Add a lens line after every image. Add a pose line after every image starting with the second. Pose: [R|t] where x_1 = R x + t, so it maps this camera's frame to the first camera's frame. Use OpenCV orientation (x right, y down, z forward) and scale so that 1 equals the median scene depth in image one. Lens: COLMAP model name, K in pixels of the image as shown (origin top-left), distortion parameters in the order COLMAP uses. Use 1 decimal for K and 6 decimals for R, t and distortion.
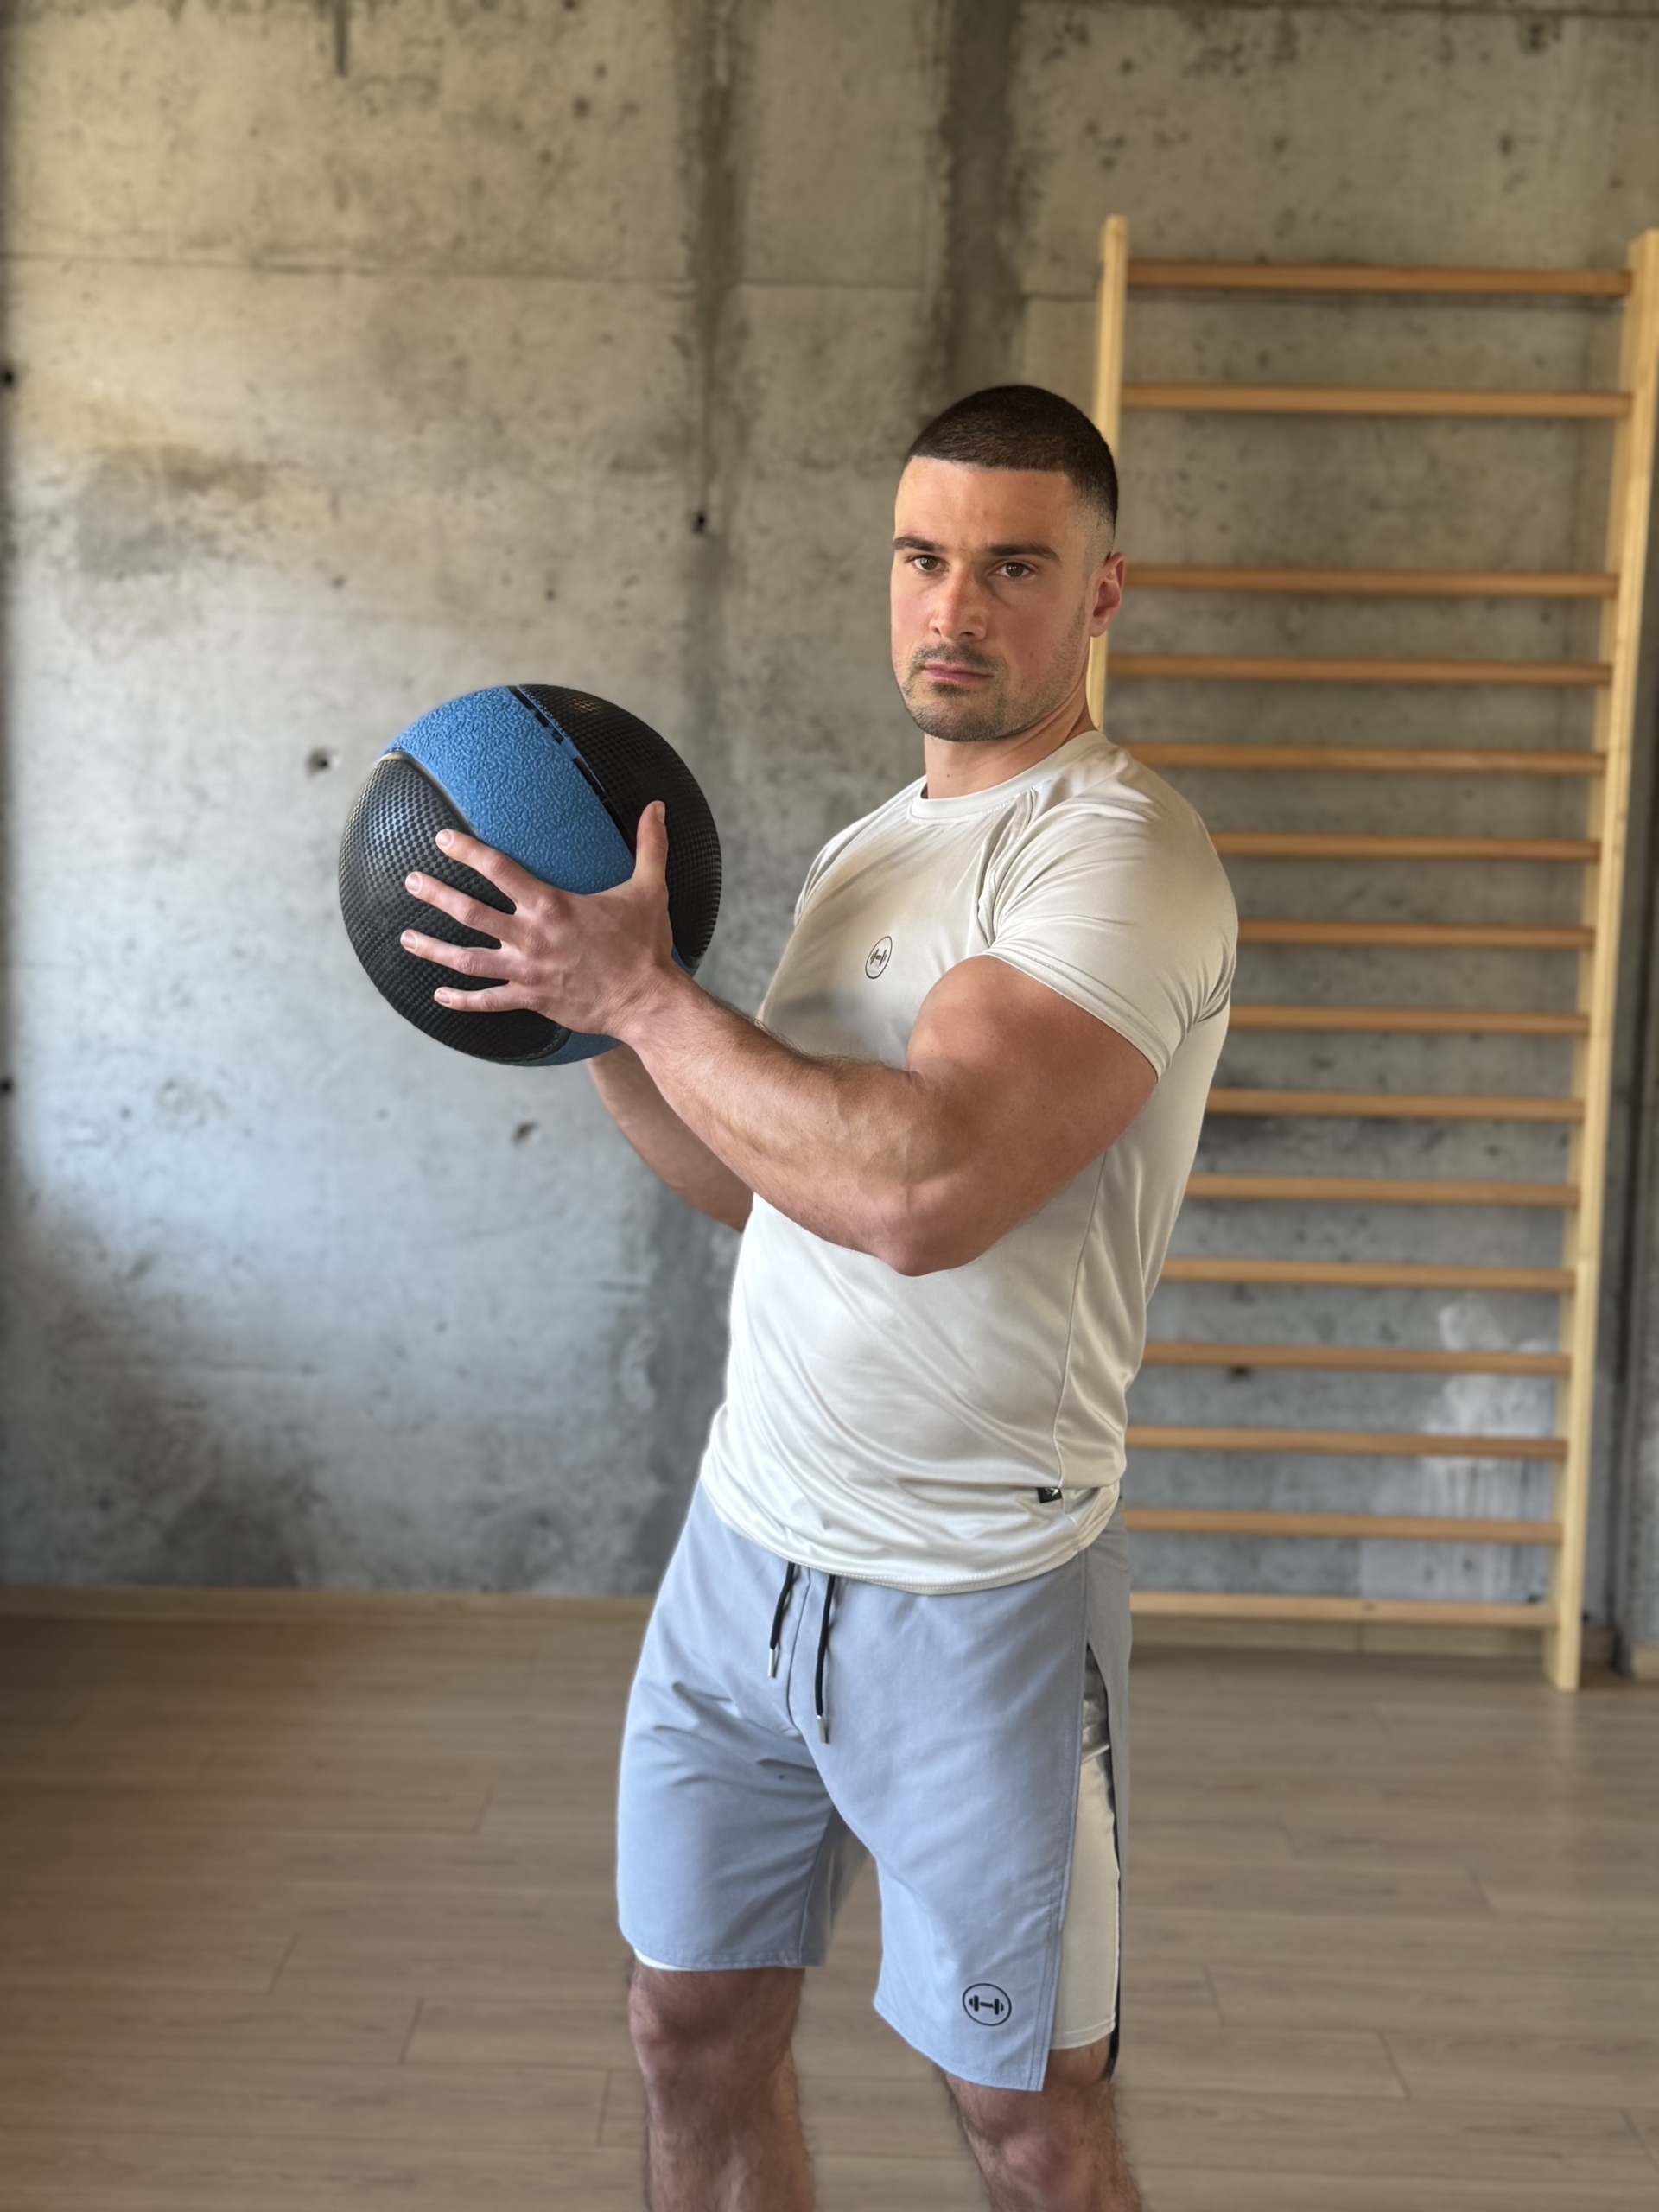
lens RADIAL K [[2927.1, 0, 830.9], [0, 2927.1, 1109.7], [0, 0, 1]] dist [0.100478, 0.000000]
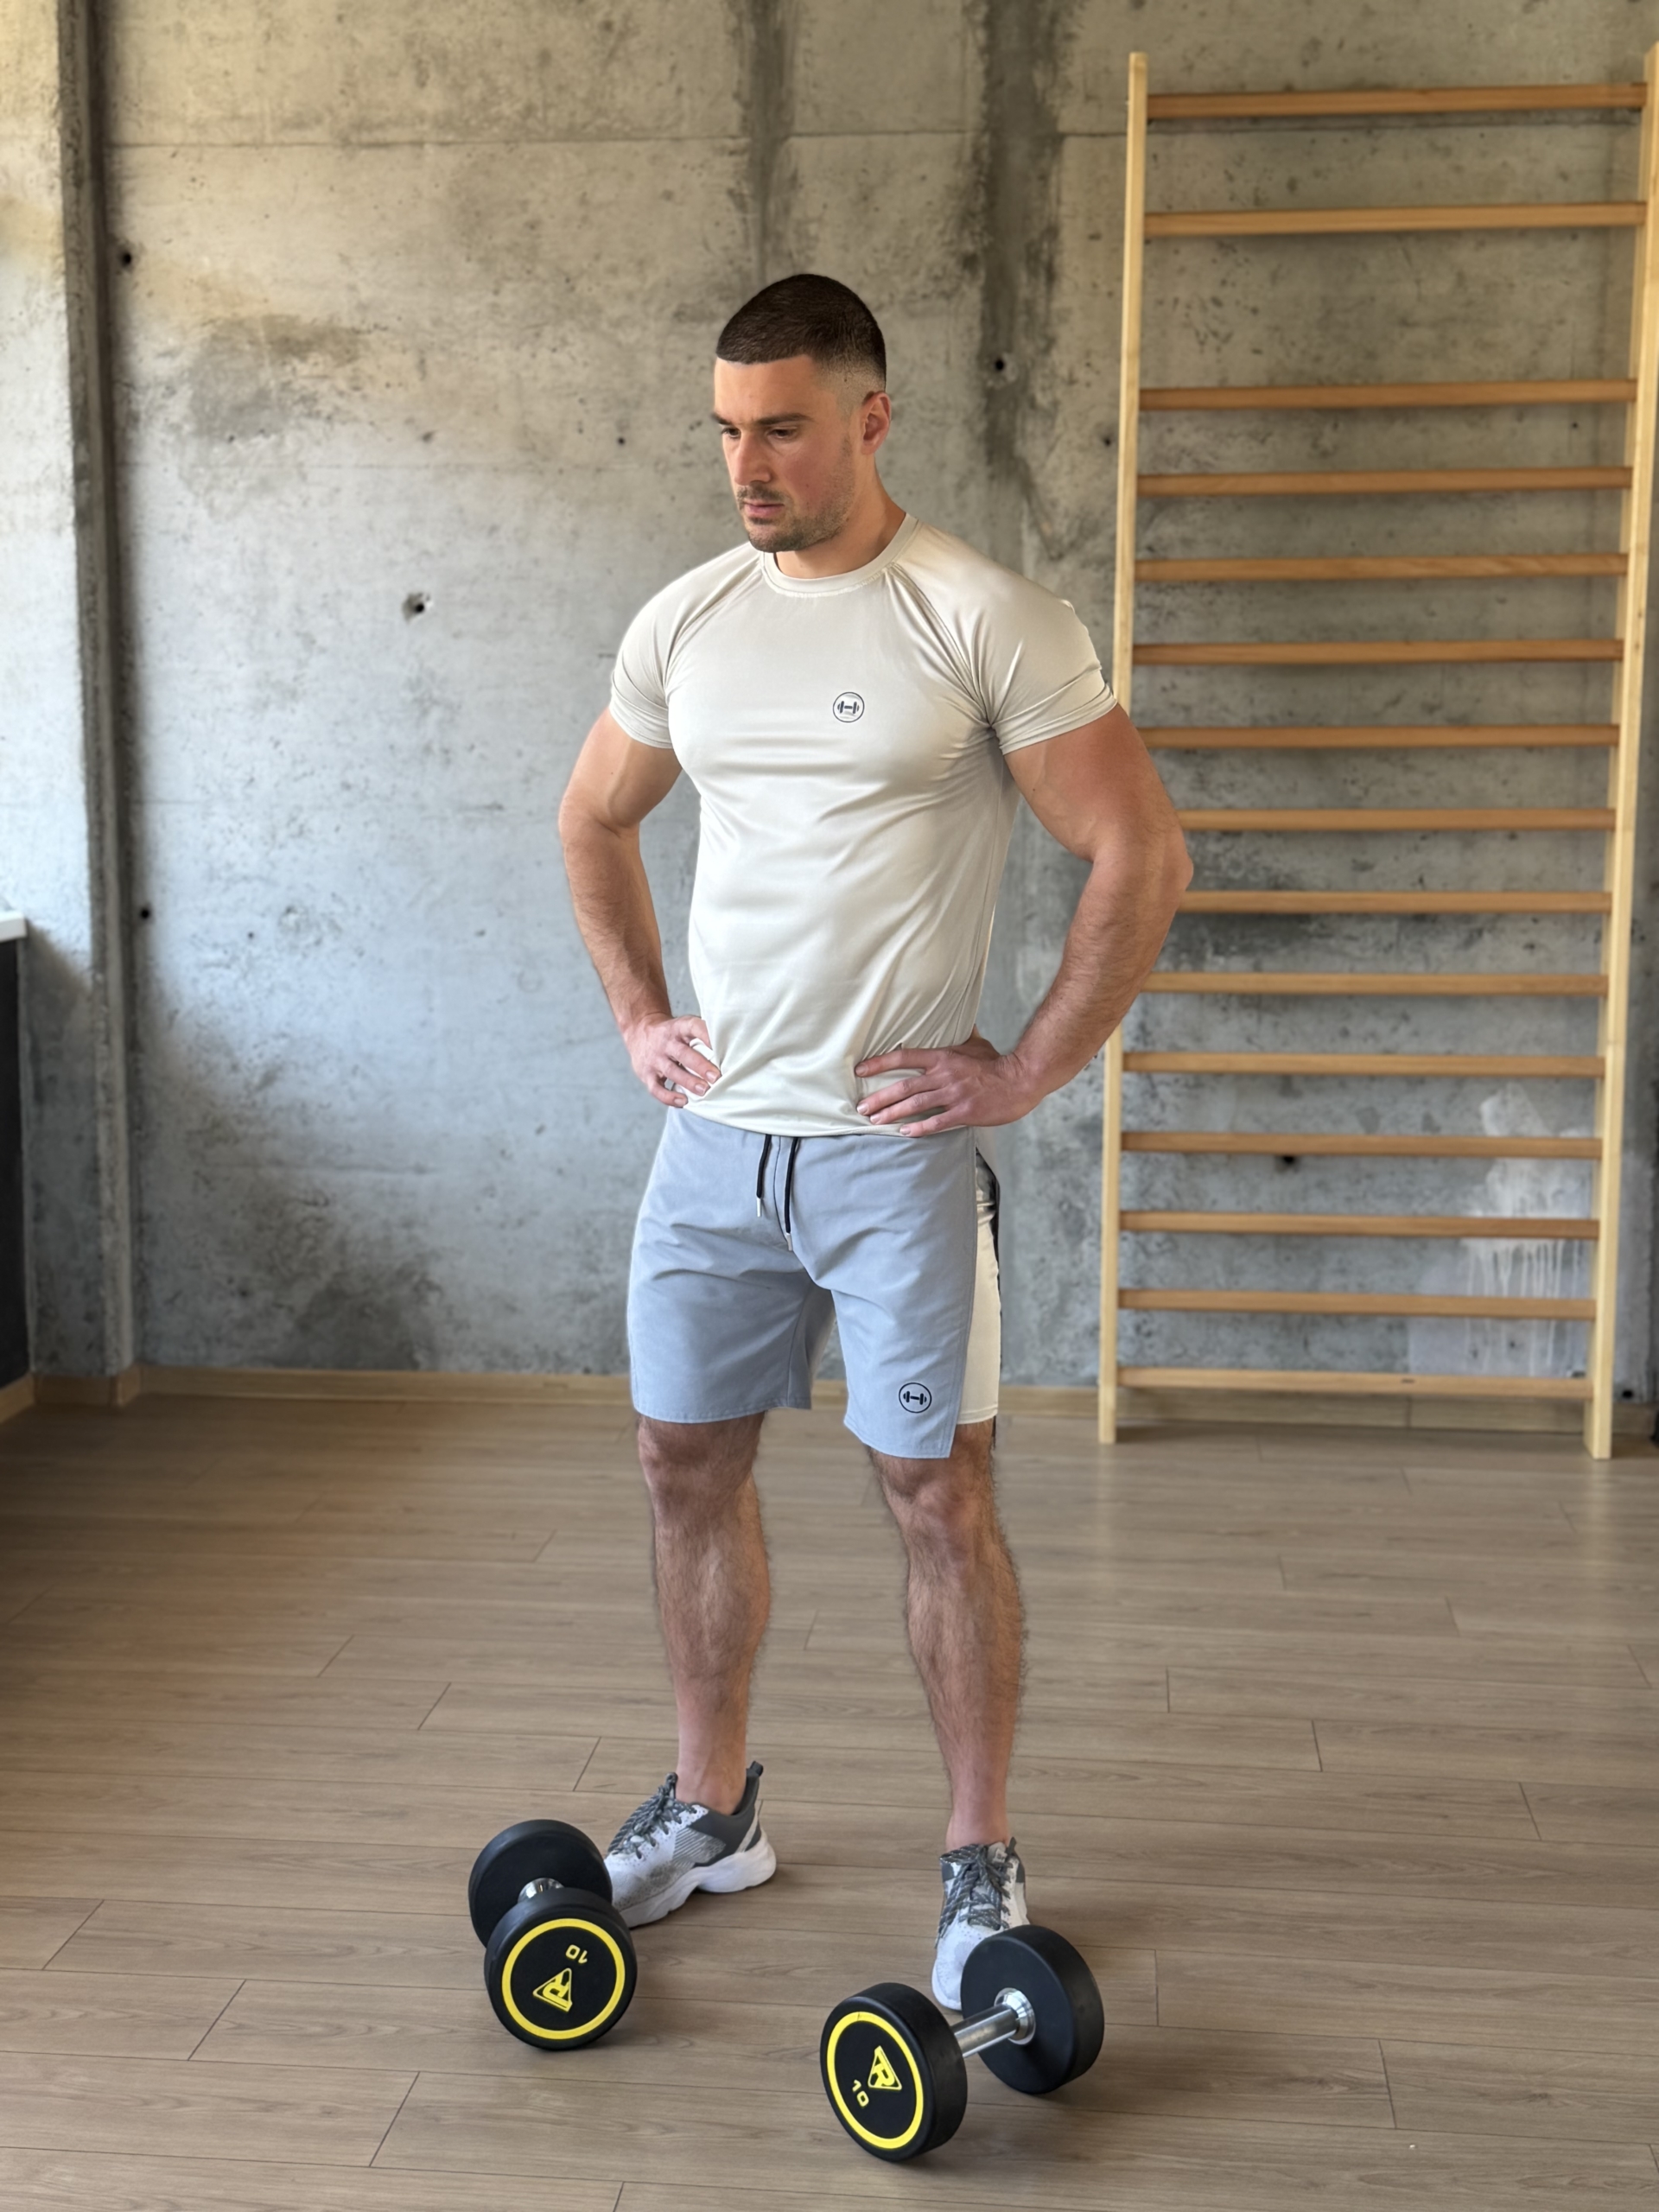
lens RADIAL K [[2927.1, 0, 817.3], [0, 2927.1, 1097.0], [0, 0, 1]] dist [0.100478, 0.000000]
pose [[0.993921, -0.013462, -0.109269, 0.089375], [0.016625, 0.999467, 0.028093, 0.034400], [0.108833, -0.029739, 0.993615, -0.063740]]
